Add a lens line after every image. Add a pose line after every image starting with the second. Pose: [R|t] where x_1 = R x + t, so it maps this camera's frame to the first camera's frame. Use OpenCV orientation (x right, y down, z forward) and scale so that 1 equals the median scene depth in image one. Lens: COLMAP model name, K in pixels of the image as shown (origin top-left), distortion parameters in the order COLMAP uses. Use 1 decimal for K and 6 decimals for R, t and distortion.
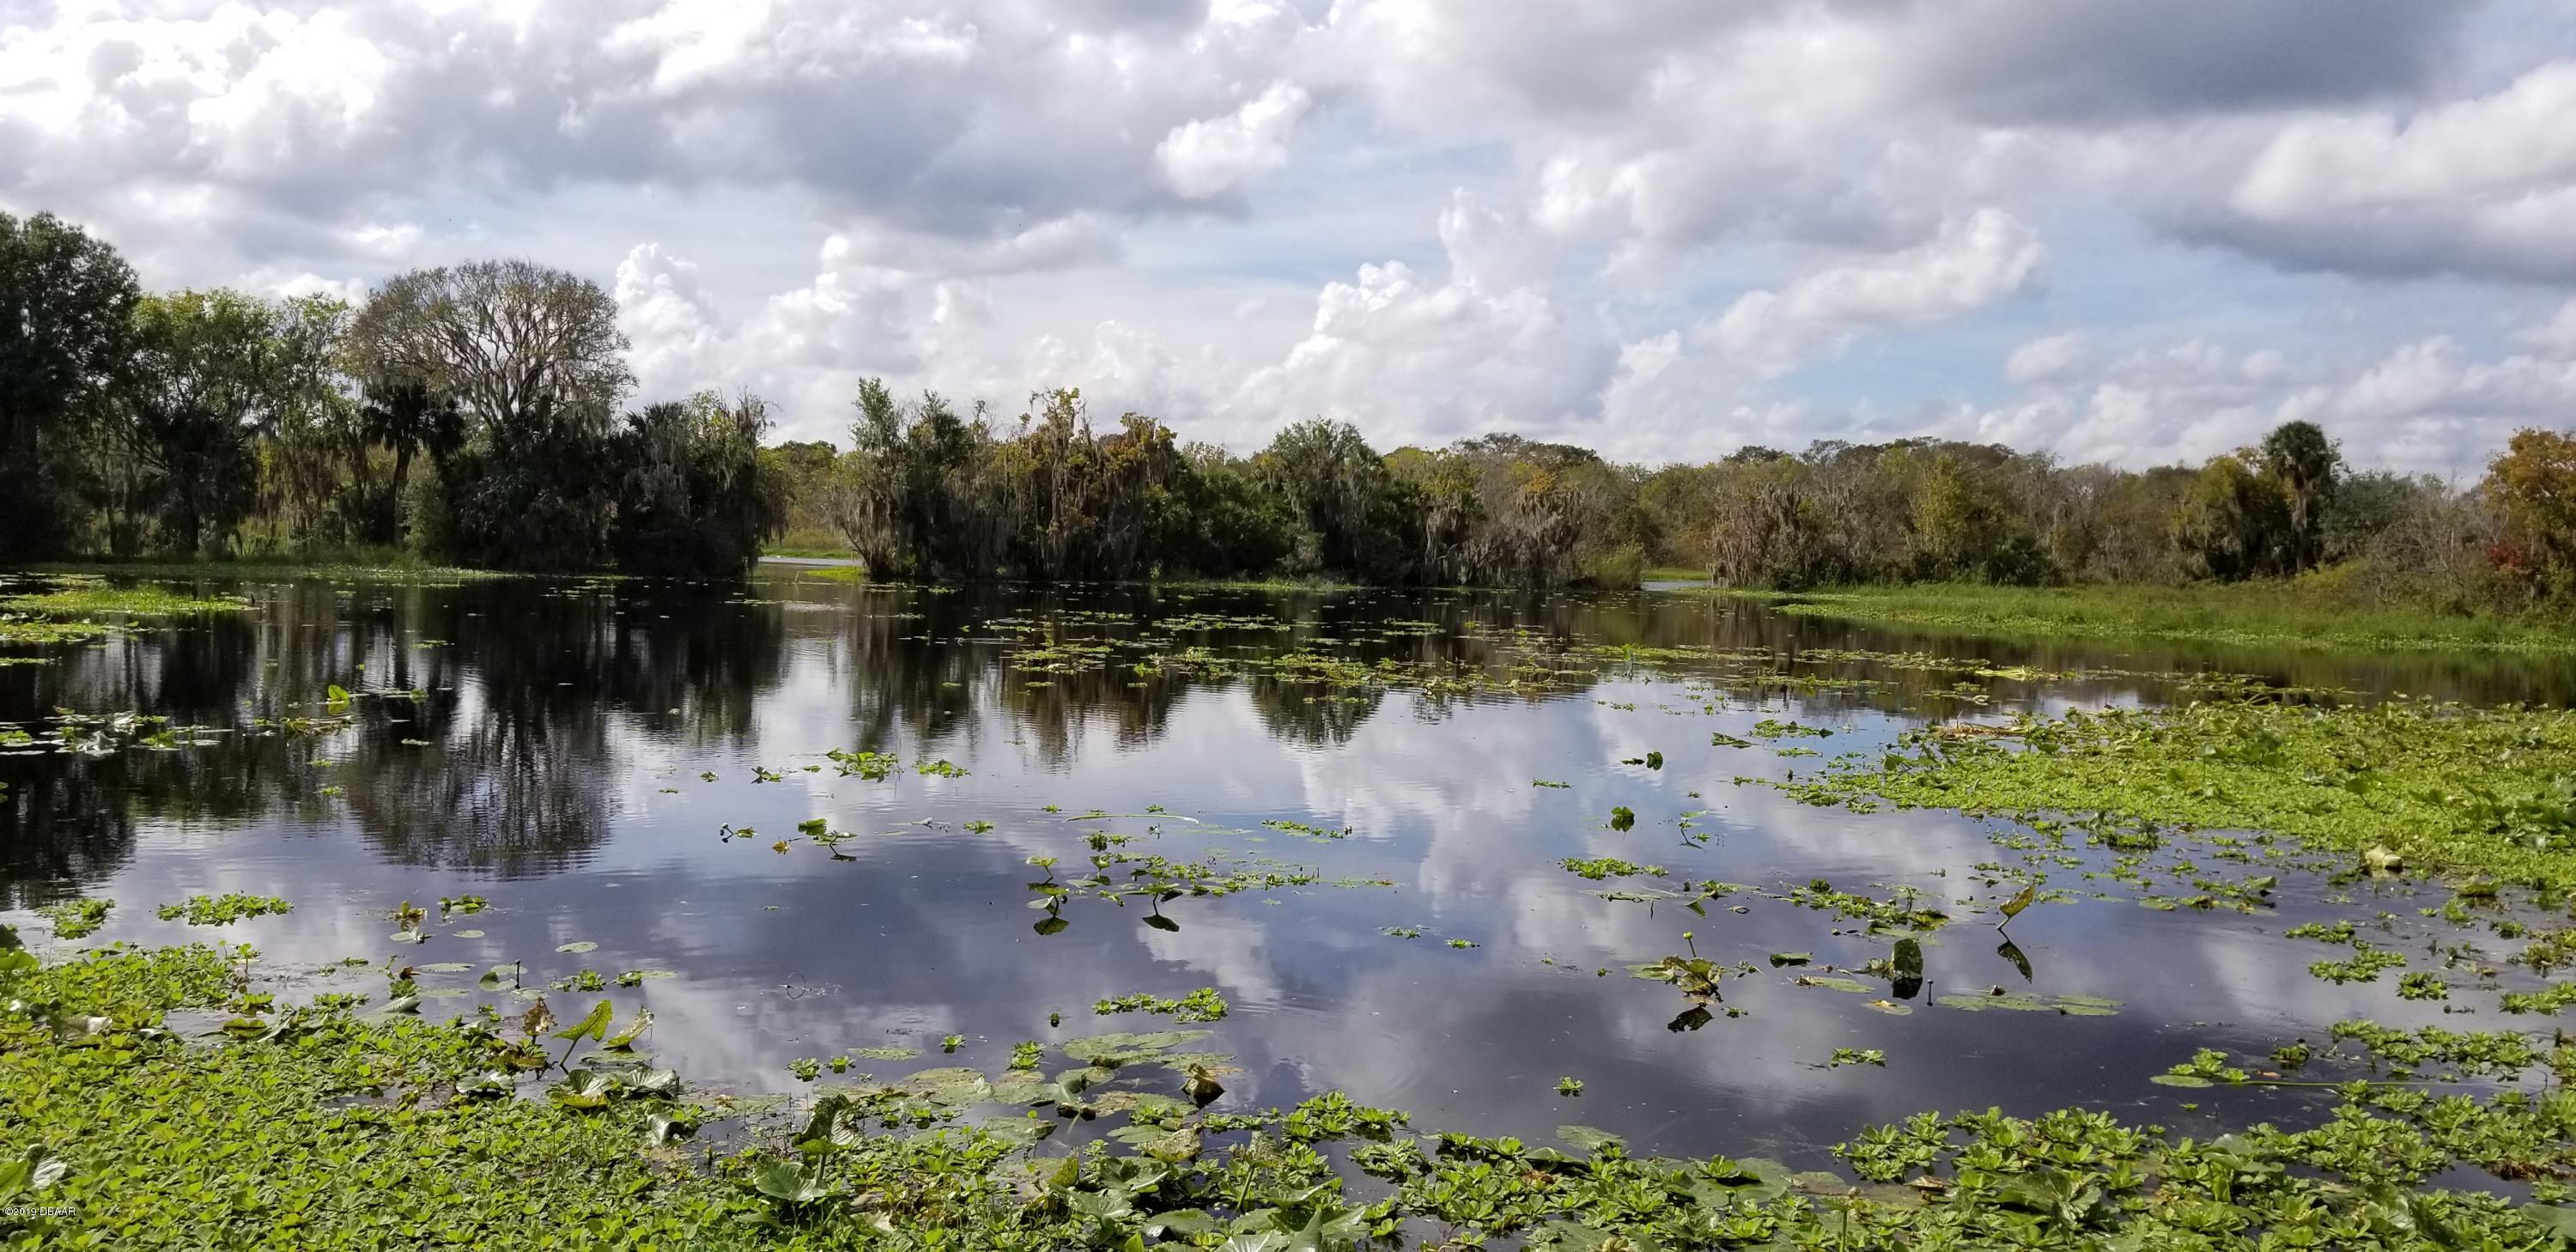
lens RADIAL K [[1906.3, 0, 1288.0], [0, 1906.3, 626.0], [0, 0, 1]] dist [0.035027, -0.001076]
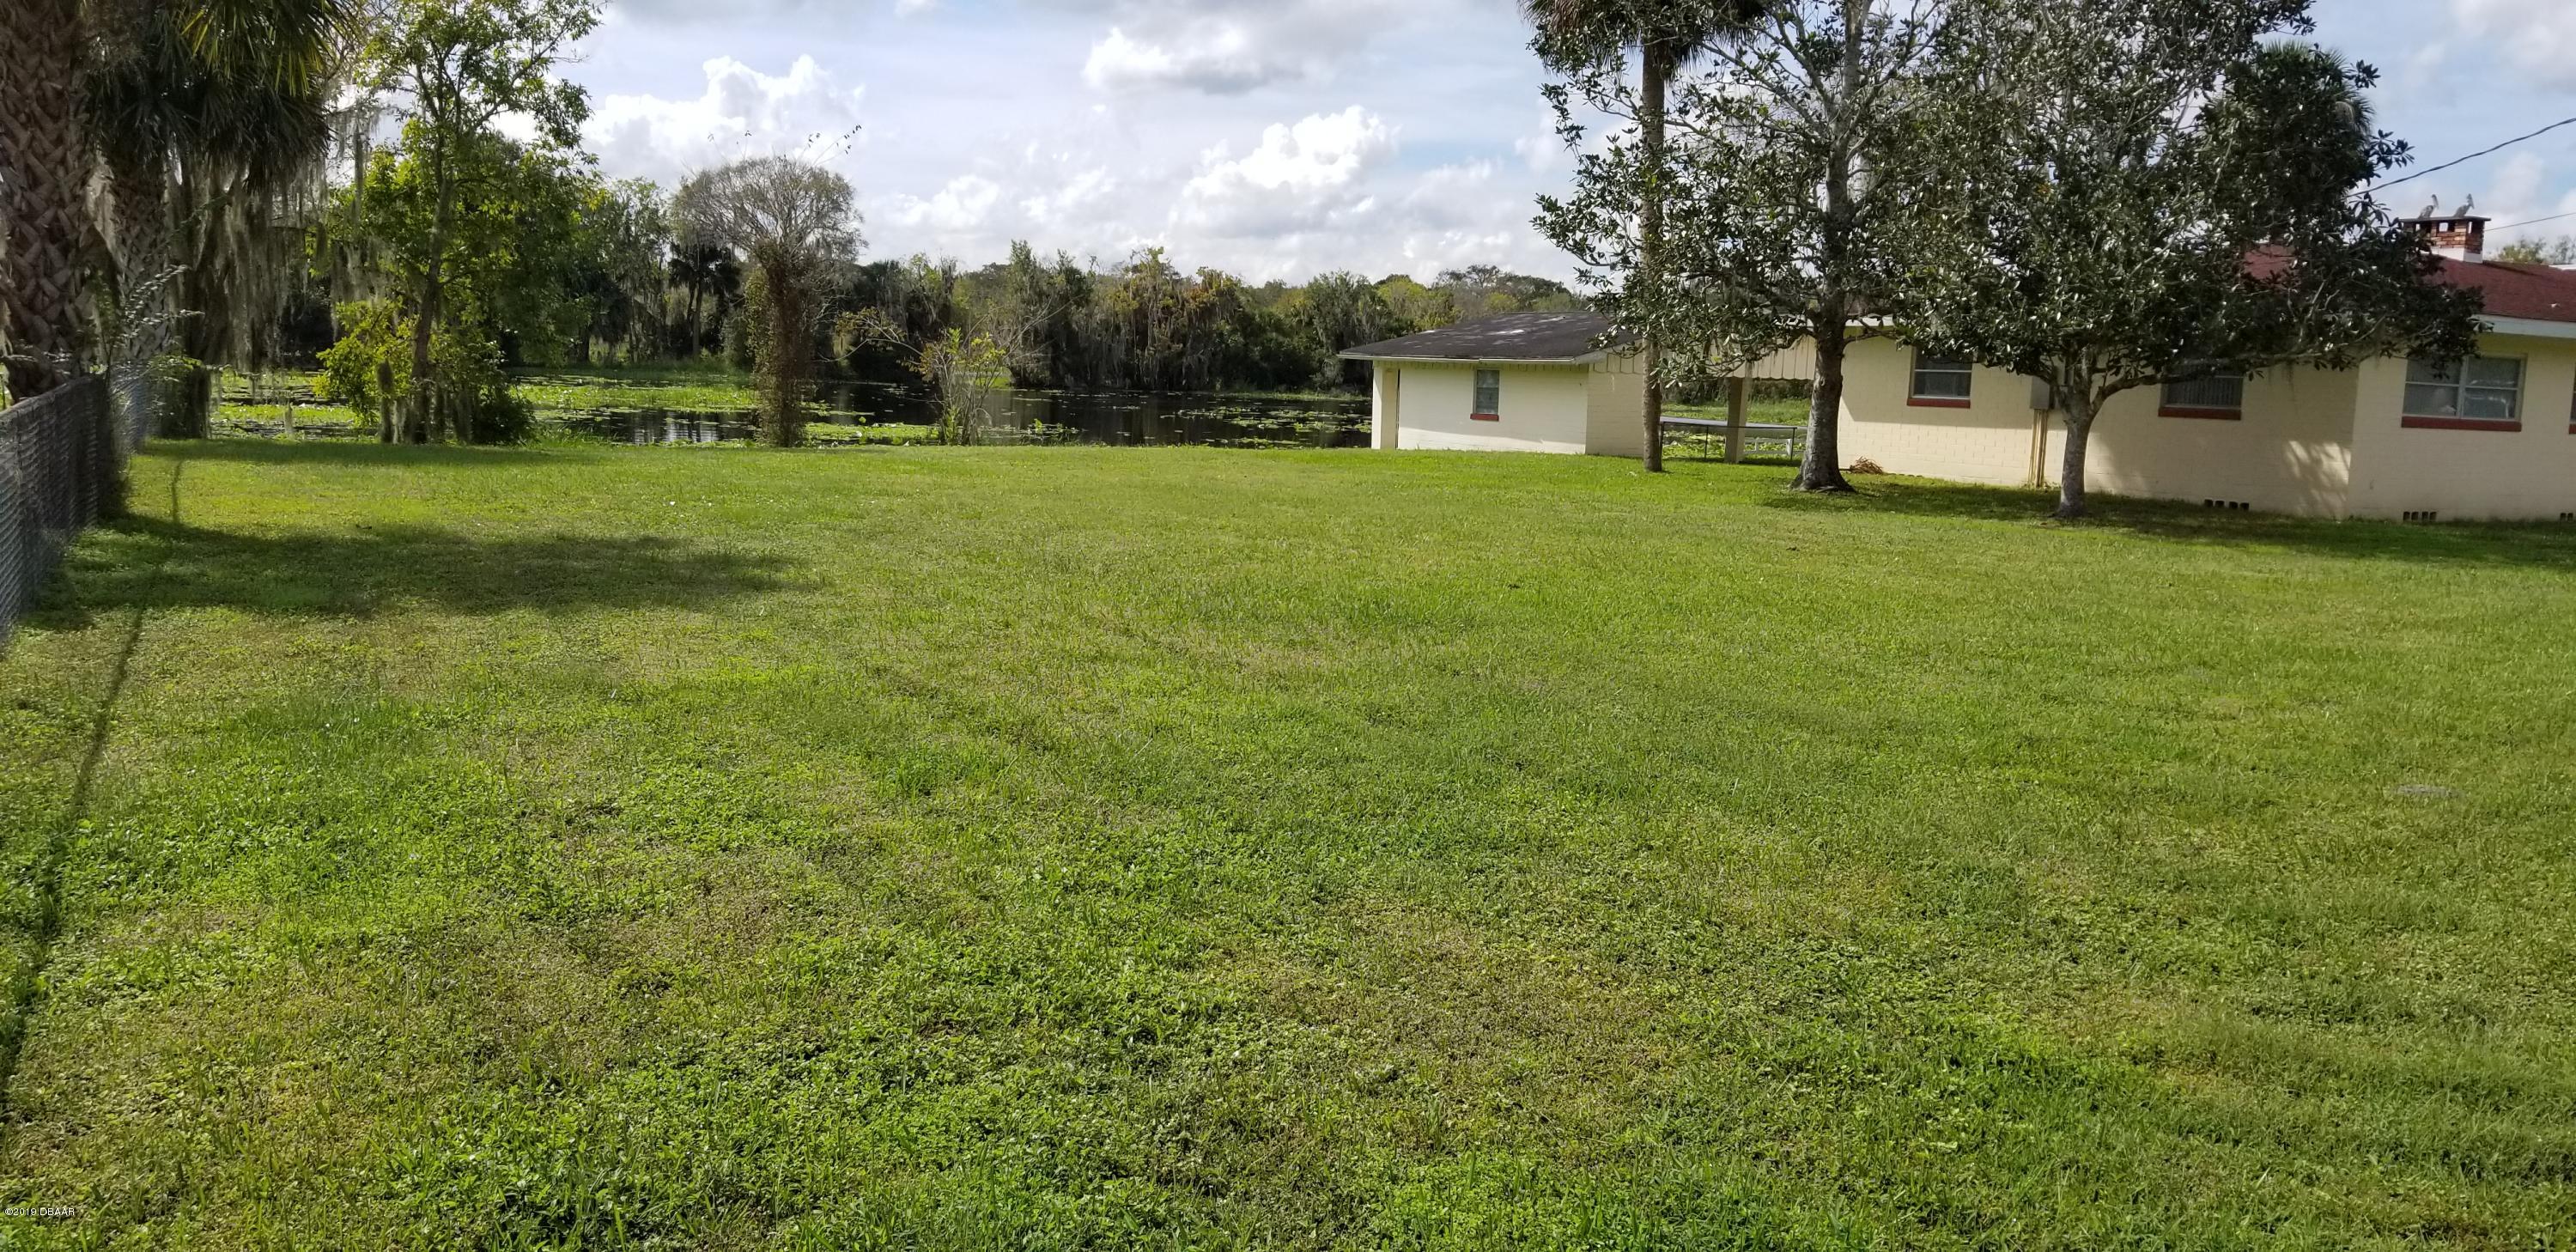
lens RADIAL K [[1906.3, 0, 1288.0], [0, 1906.3, 626.0], [0, 0, 1]] dist [0.035027, -0.001076]
pose [[0.999877, 0.011311, 0.010867, -0.035733], [-0.012312, 0.995220, 0.096879, 0.011036], [-0.009719, -0.097000, 0.995237, -0.392279]]
